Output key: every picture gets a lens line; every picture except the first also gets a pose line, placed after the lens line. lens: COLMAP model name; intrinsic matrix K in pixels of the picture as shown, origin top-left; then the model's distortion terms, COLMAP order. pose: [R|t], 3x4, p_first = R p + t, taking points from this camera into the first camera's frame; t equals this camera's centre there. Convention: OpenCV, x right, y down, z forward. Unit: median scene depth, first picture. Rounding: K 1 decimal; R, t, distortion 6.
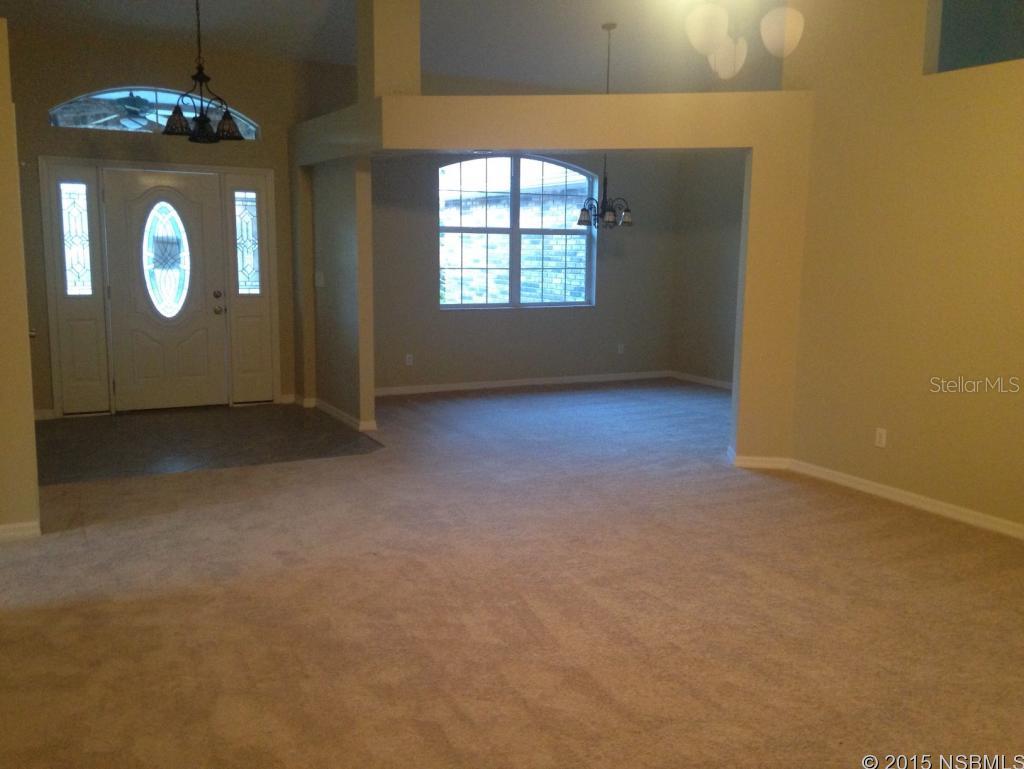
lens RADIAL K [[947.1, 0, 510.7], [0, 947.1, 387.0], [0, 0, 1]] dist [0.074100, 0.000000]
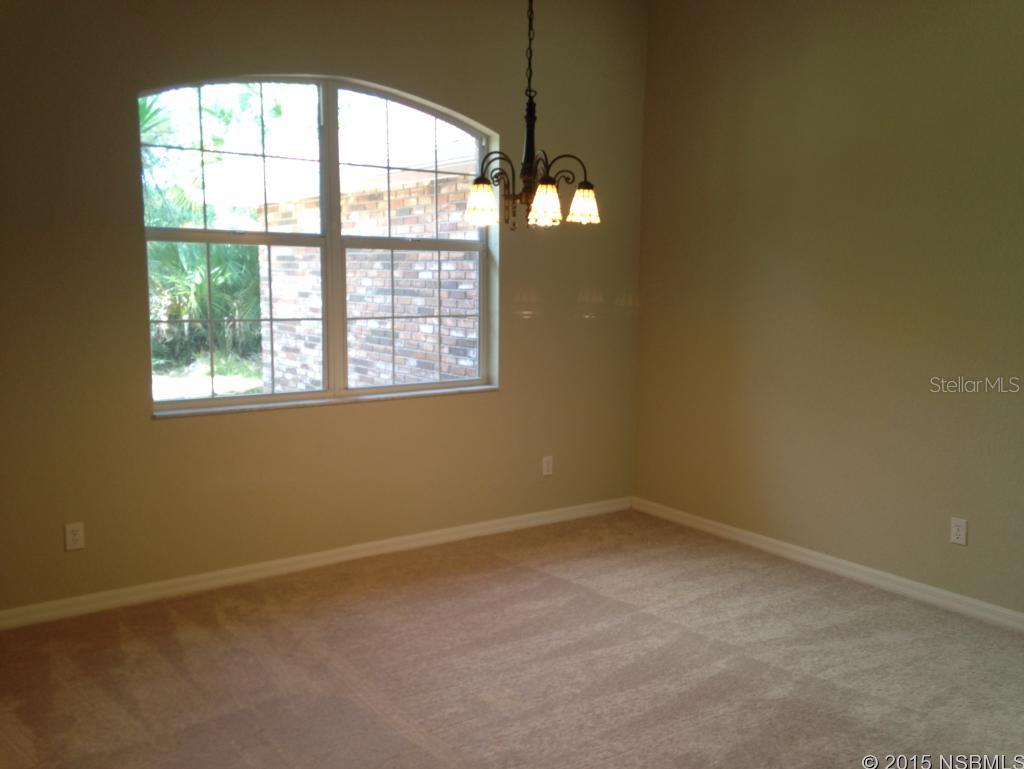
lens RADIAL K [[947.1, 0, 514.1], [0, 947.1, 385.0], [0, 0, 1]] dist [0.074100, 0.000000]
pose [[0.991140, -0.019484, 0.131382, 0.027555], [0.023321, 0.999343, -0.027730, -0.066575], [-0.130755, 0.030548, 0.990944, 0.449530]]
